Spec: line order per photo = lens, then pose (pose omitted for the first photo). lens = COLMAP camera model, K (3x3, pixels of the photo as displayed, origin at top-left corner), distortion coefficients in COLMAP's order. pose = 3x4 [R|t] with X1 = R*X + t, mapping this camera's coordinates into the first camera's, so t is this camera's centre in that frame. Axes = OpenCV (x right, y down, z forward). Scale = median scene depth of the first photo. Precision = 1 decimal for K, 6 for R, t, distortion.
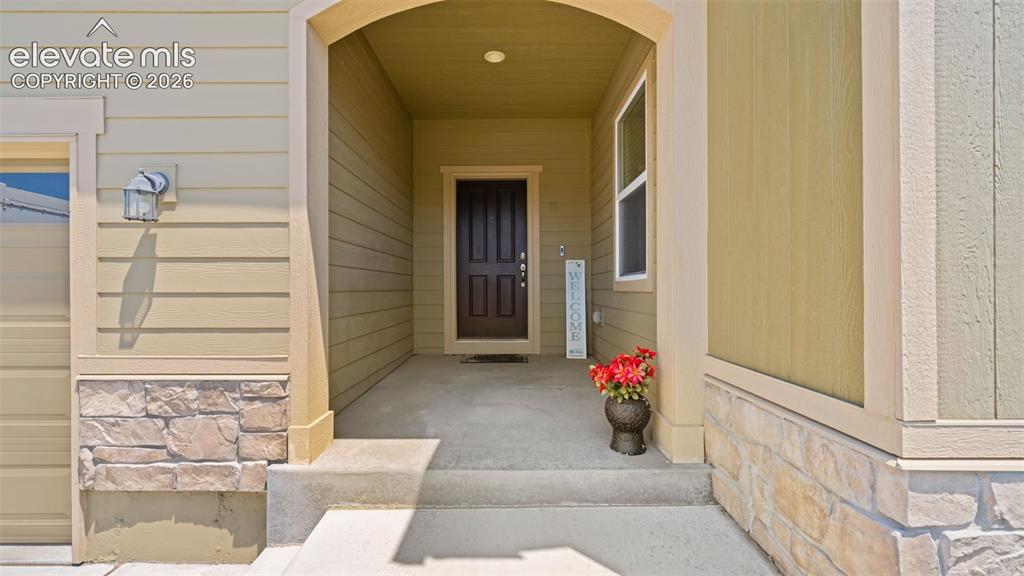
lens RADIAL K [[413.2, 0, 509.3], [0, 413.2, 290.4], [0, 0, 1]] dist [0.000657, -0.000439]
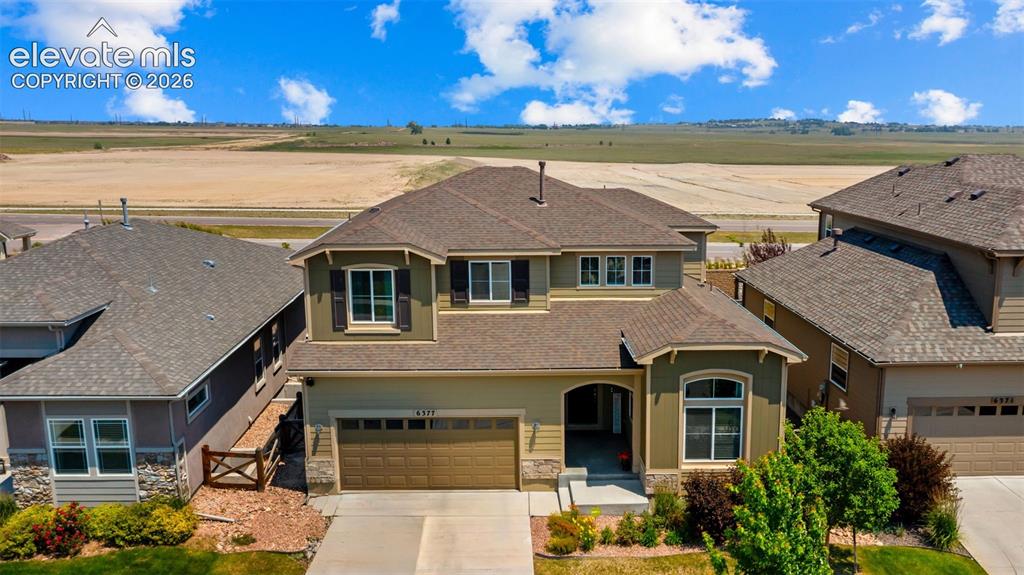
lens RADIAL K [[826.5, 0, 495.9], [0, 826.5, 286.3], [0, 0, 1]] dist [0.002047, -0.001659]
pose [[0.999845, -0.017375, -0.002980, -1.296428], [0.017625, 0.981939, 0.188373, -3.963895], [-0.000346, -0.188396, 0.982093, -8.994743]]
